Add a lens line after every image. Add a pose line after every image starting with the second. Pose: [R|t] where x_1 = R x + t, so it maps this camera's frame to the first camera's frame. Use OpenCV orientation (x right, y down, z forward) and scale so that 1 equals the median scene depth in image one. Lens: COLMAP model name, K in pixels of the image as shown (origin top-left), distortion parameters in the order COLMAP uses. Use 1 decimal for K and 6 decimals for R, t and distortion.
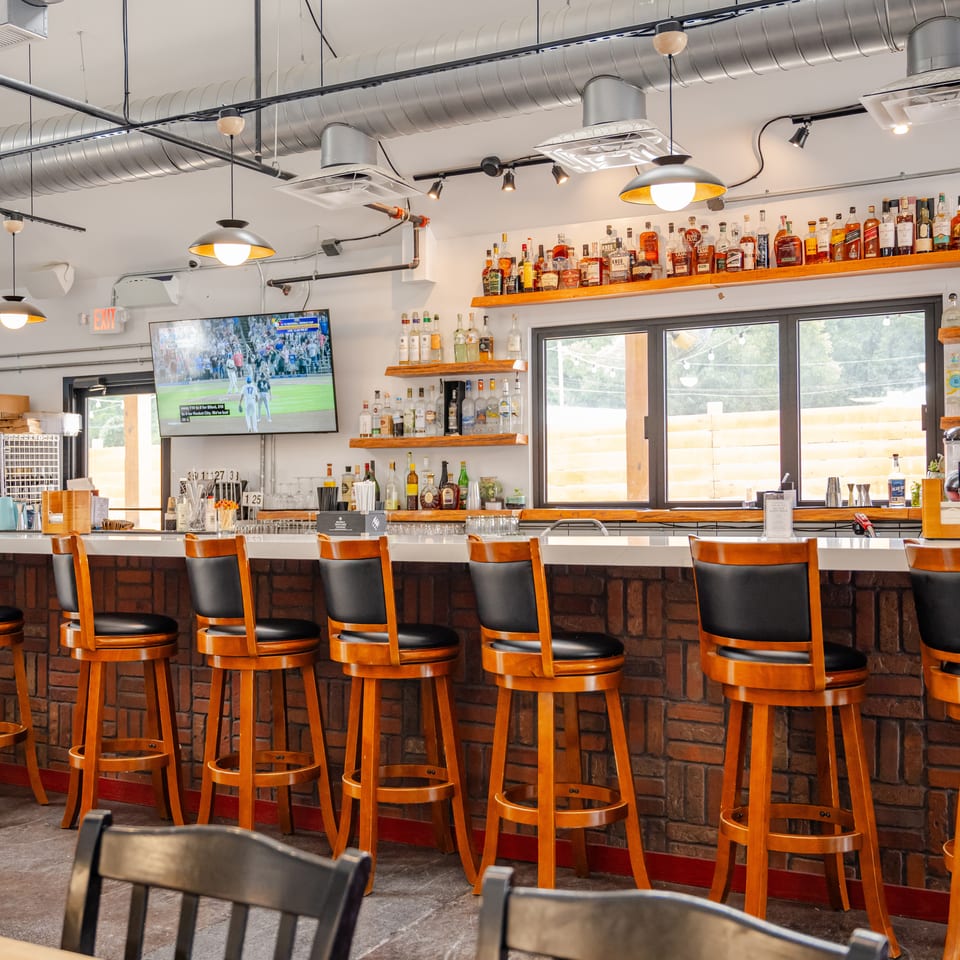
lens RADIAL K [[1319.9, 0, 444.5], [0, 1319.9, 497.3], [0, 0, 1]] dist [0.000896, 0.000000]
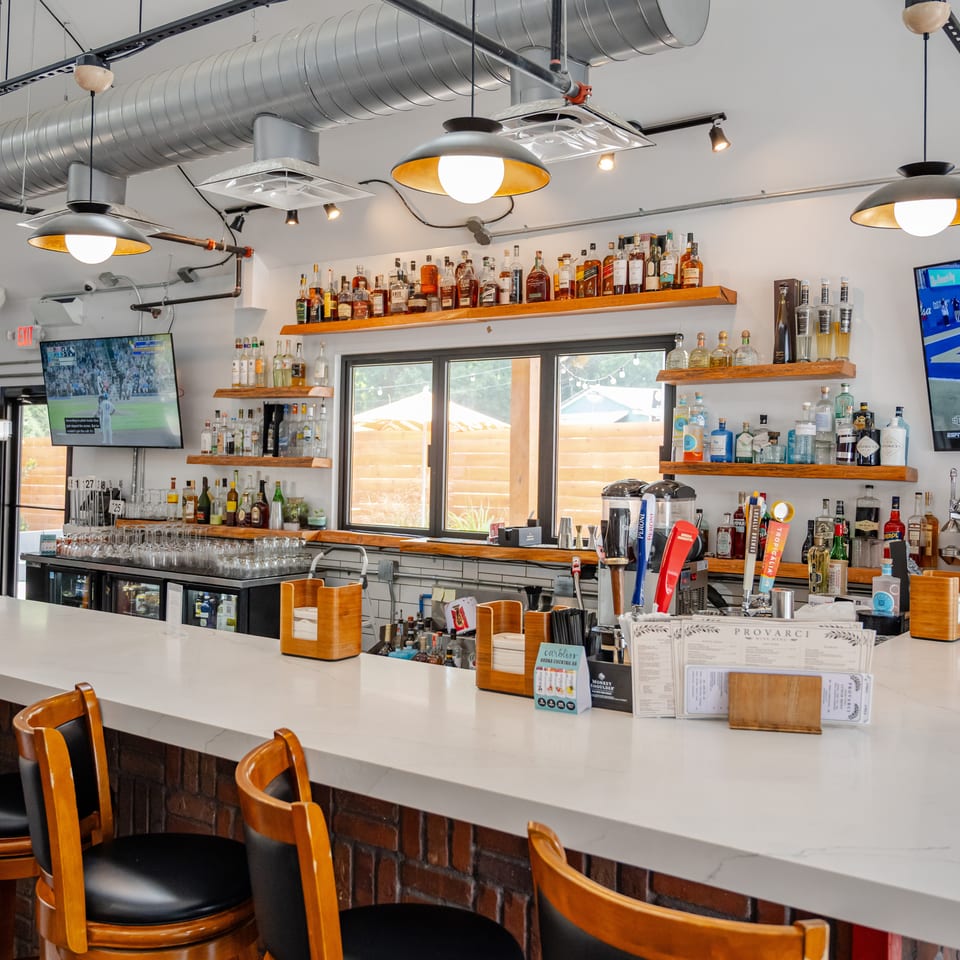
lens RADIAL K [[1133.6, 0, 483.0], [0, 1133.6, 460.7], [0, 0, 1]] dist [0.000988, 0.000000]
pose [[0.990938, 0.030678, -0.130772, 0.308807], [-0.032157, 0.999440, -0.009213, -0.042754], [0.130417, 0.013335, 0.991370, 0.138002]]
